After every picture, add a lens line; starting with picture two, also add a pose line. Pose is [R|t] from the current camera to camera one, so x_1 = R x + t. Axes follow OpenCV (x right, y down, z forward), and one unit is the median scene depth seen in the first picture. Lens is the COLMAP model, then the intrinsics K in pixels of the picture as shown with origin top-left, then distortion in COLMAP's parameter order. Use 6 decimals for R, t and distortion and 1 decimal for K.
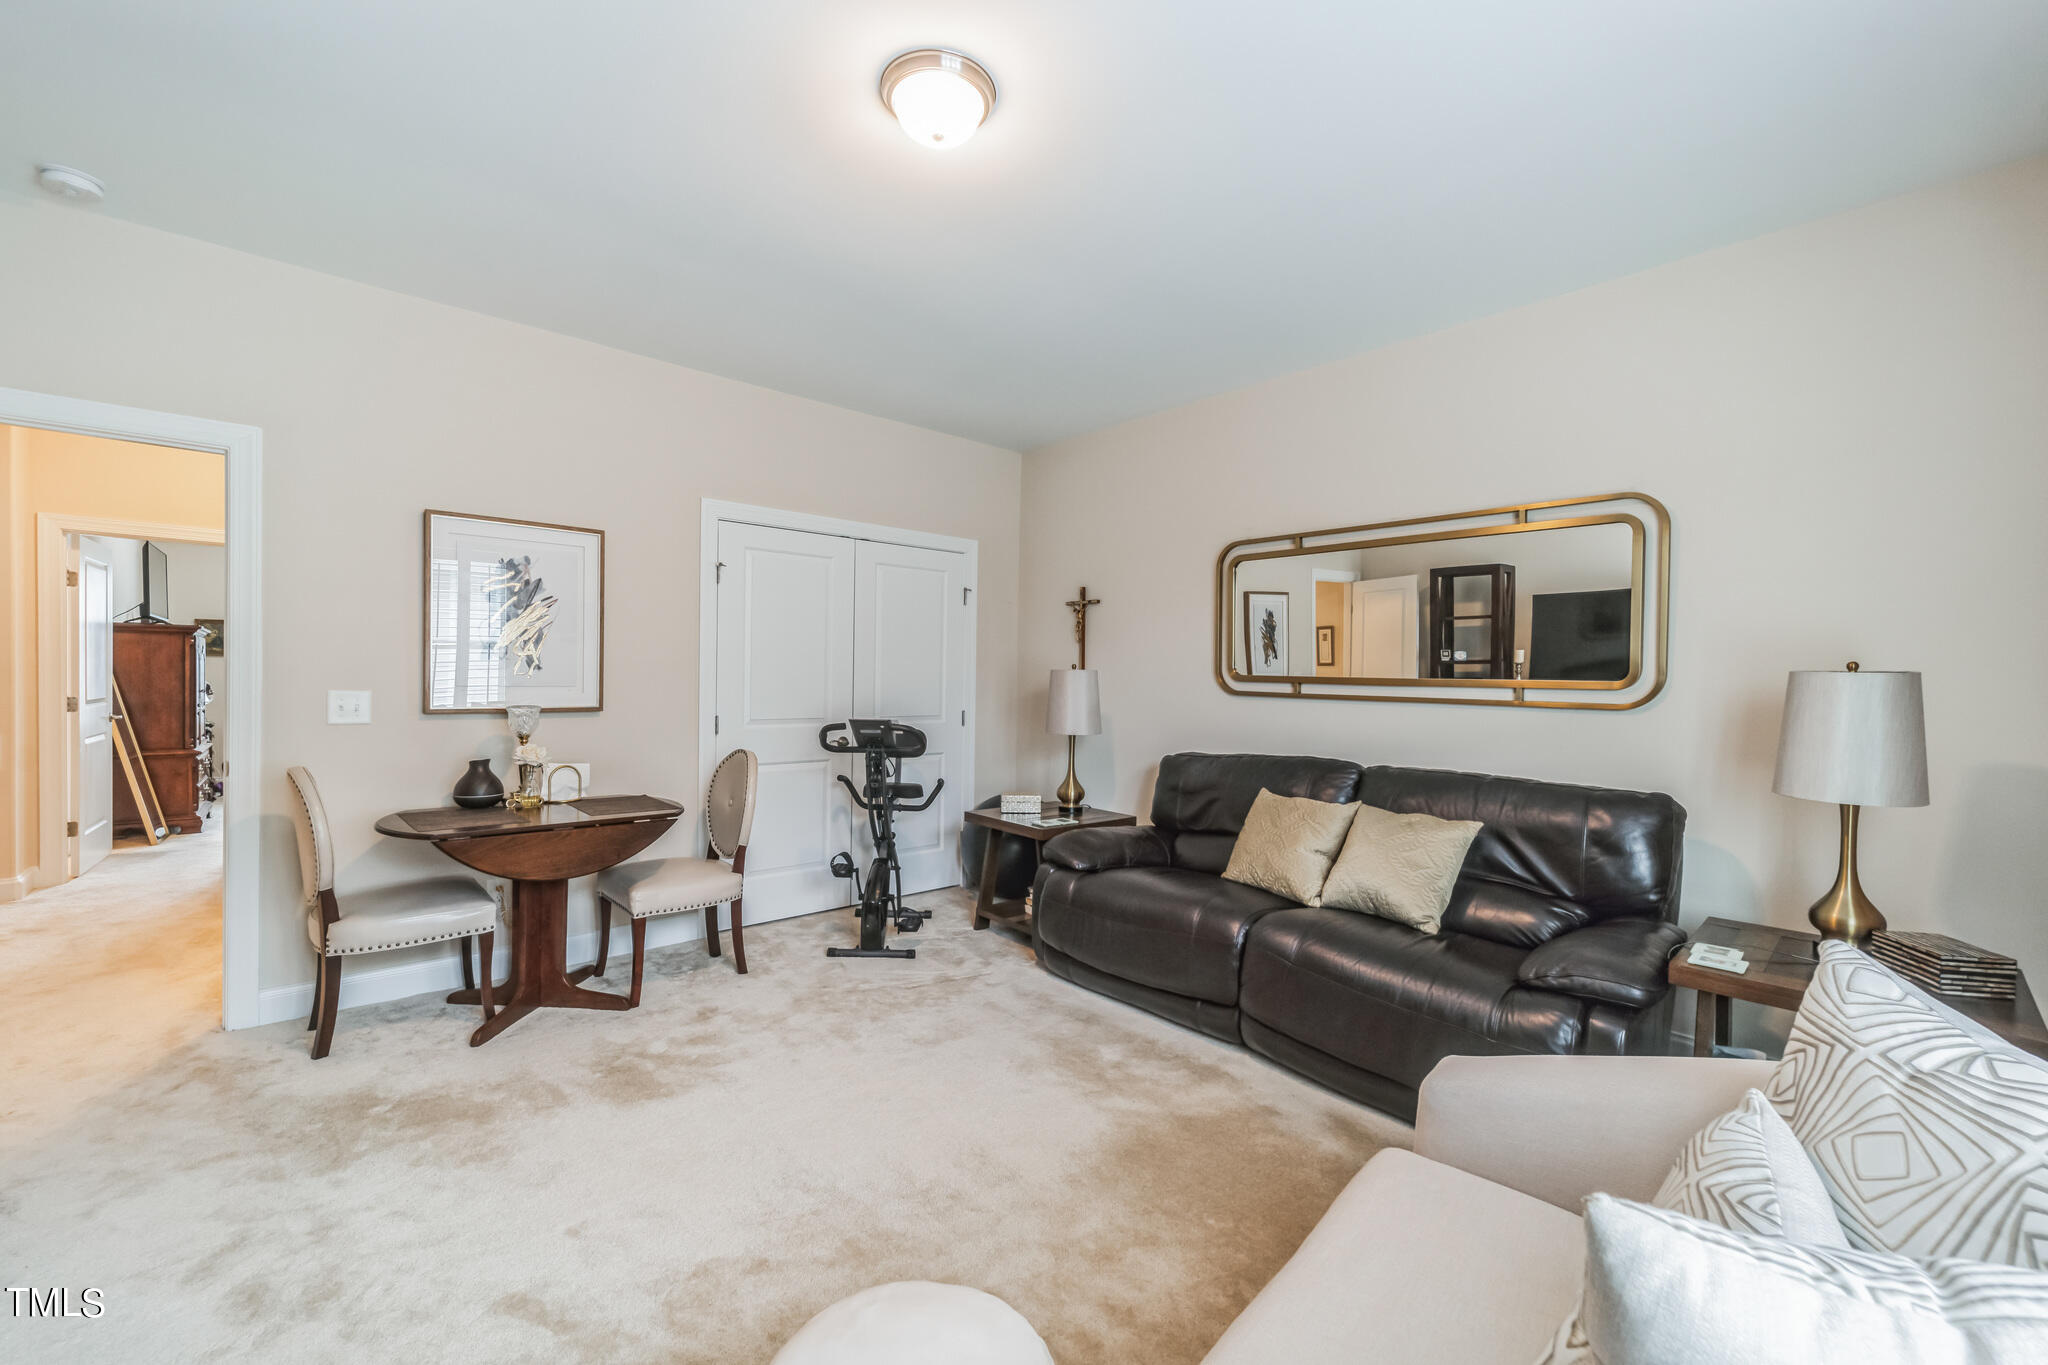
lens RADIAL K [[823.1, 0, 1002.3], [0, 823.1, 690.2], [0, 0, 1]] dist [0.000798, -0.001409]
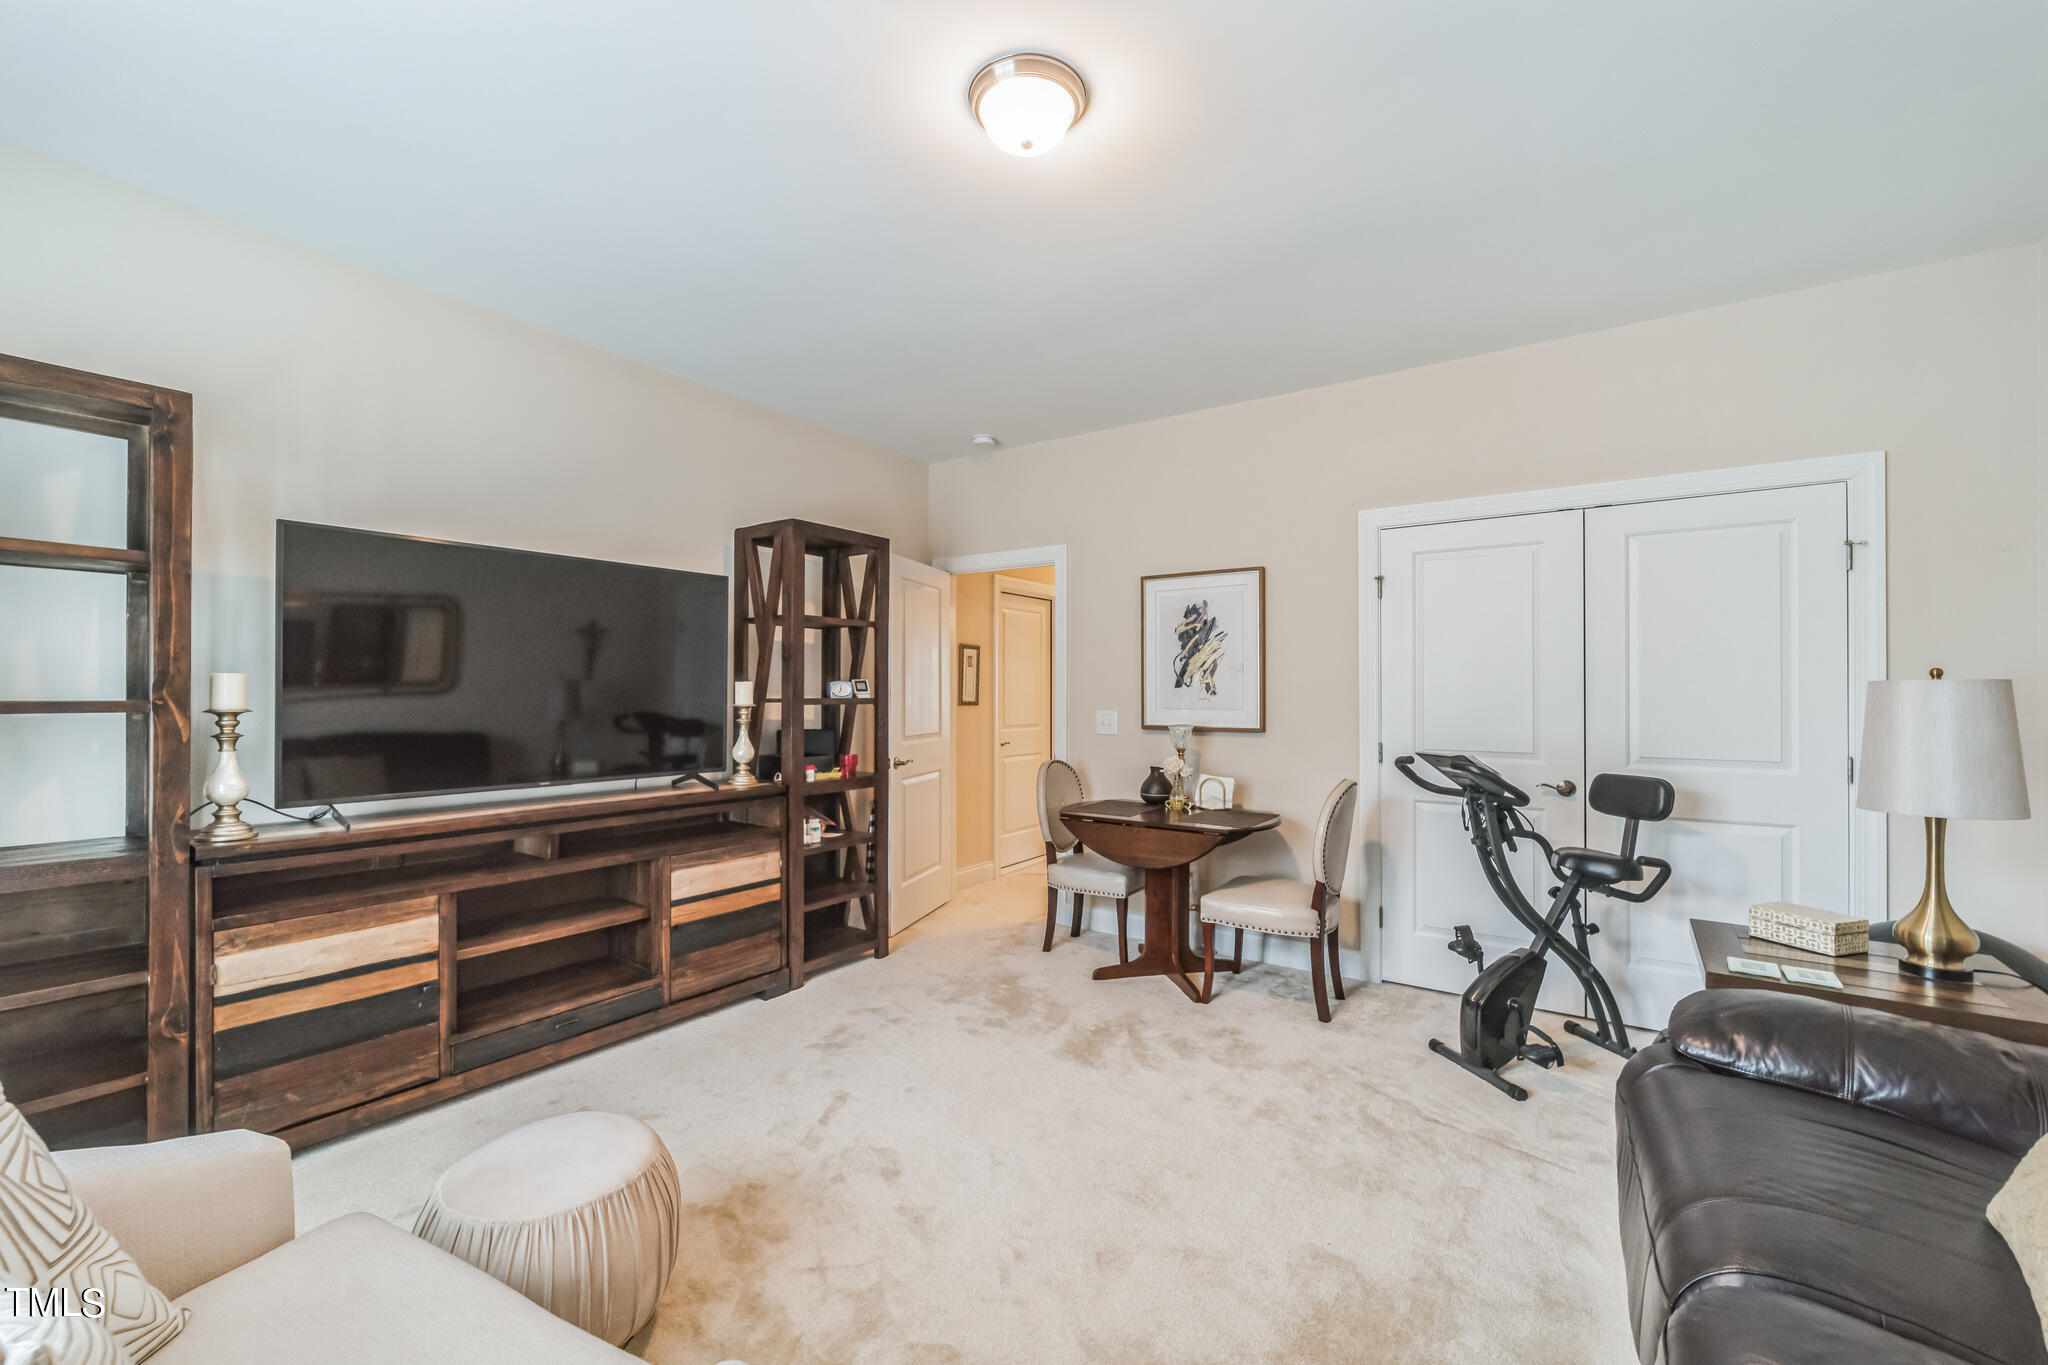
lens RADIAL K [[828.7, 0, 1029.2], [0, 828.7, 677.1], [0, 0, 1]] dist [-0.008593, -0.000732]
pose [[0.256049, -0.024294, -0.966358, 0.522660], [-0.004863, 0.999639, -0.026419, -0.017815], [0.966652, 0.011464, 0.255839, 0.445655]]
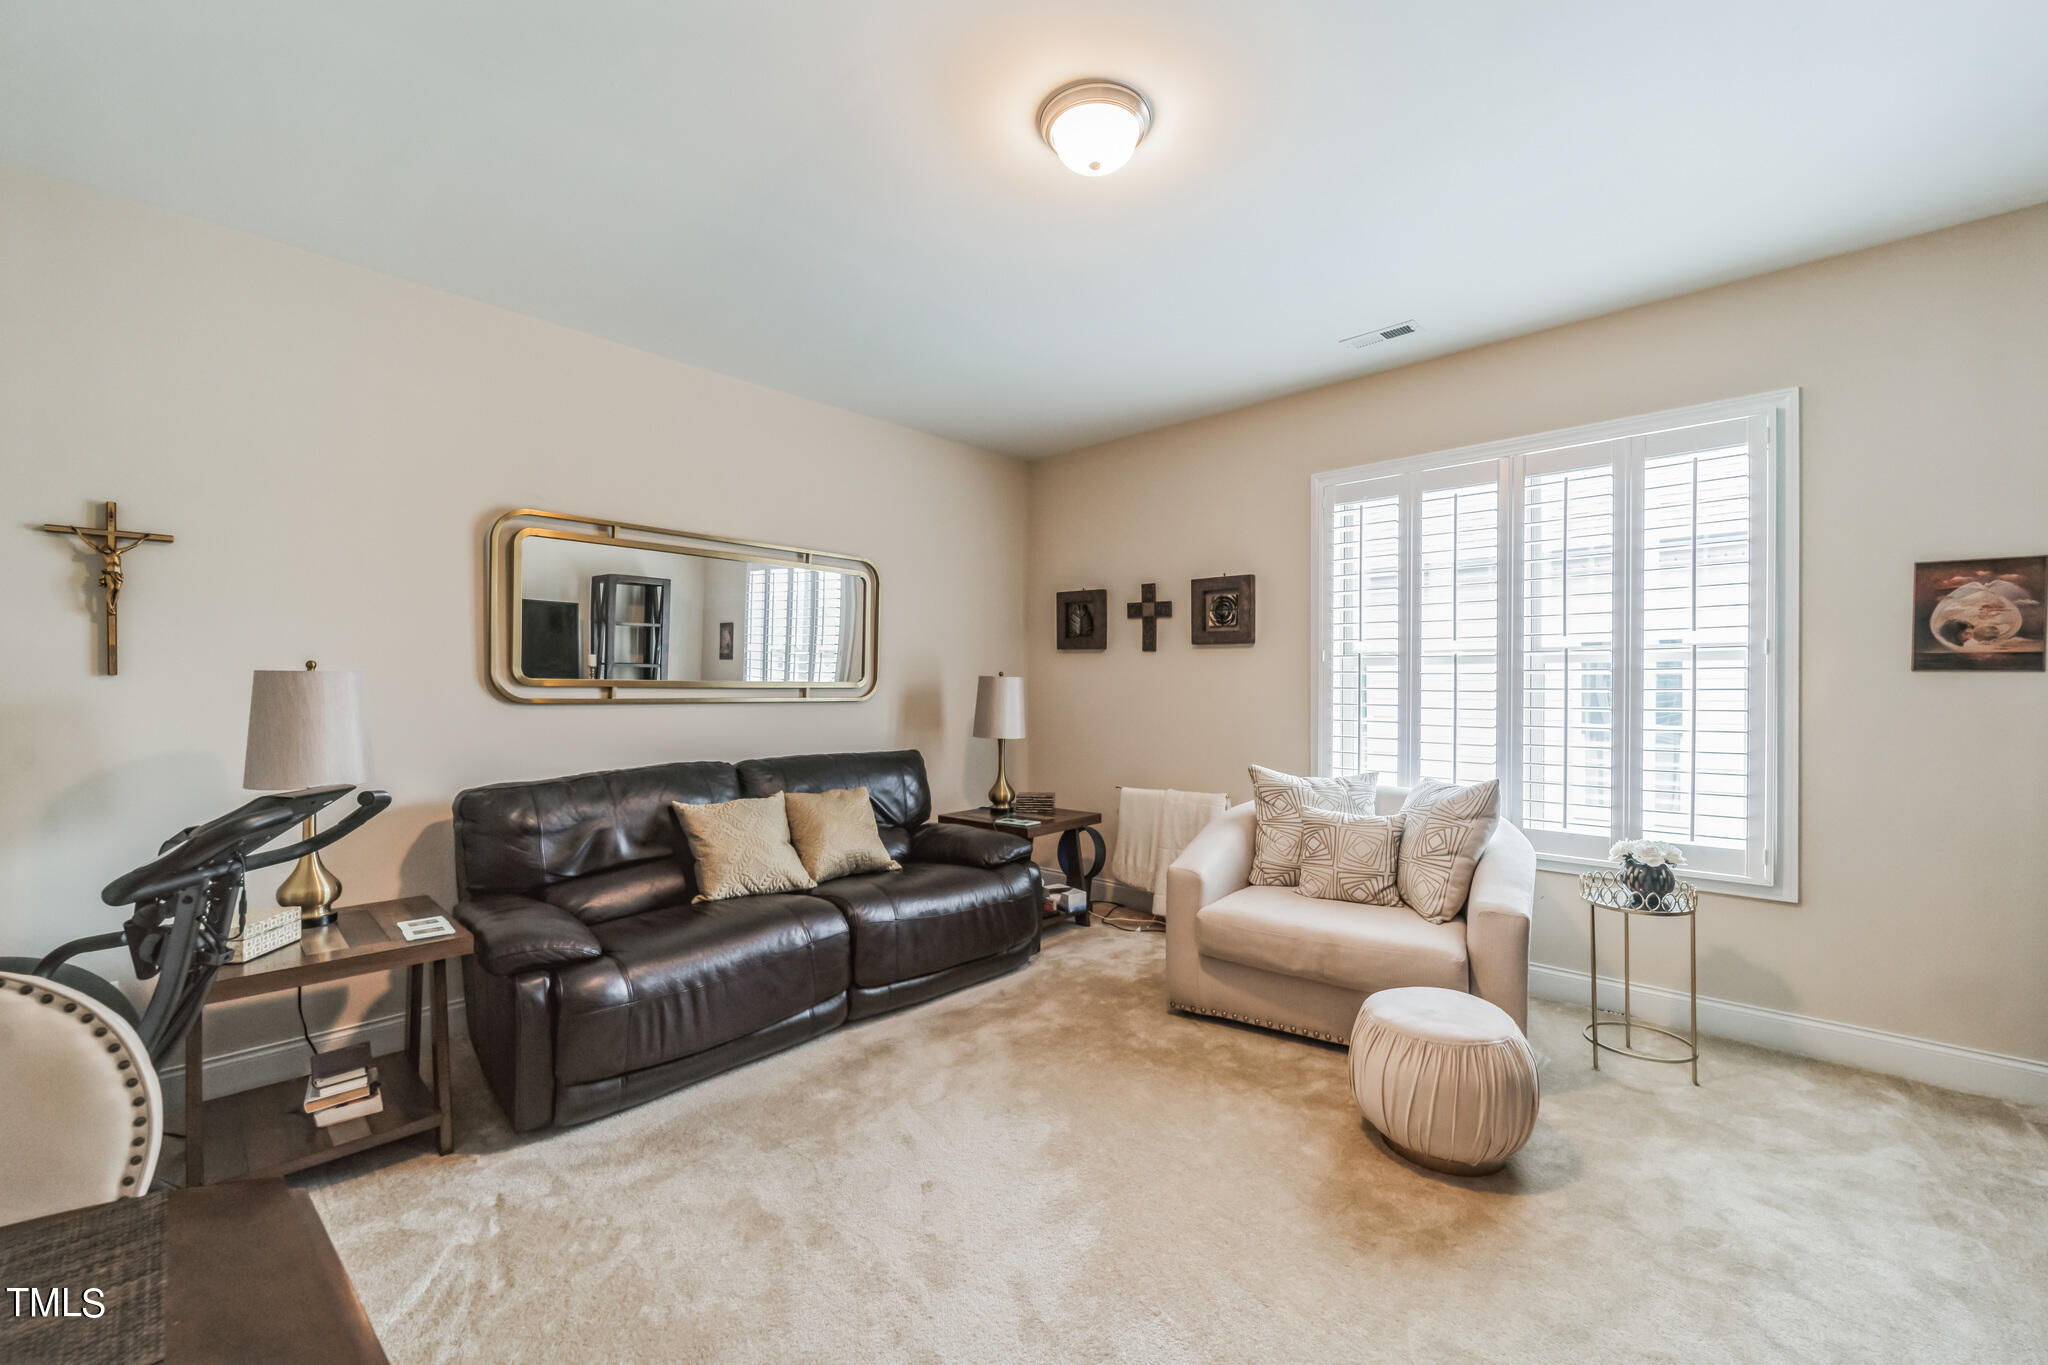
lens RADIAL K [[823.1, 0, 1036.4], [0, 823.1, 680.5], [0, 0, 1]] dist [0.000798, -0.001409]
pose [[-0.119344, -0.012474, 0.992775, -0.663282], [0.011714, 0.999834, 0.013970, -0.025799], [-0.992784, 0.013296, -0.119178, 0.719353]]
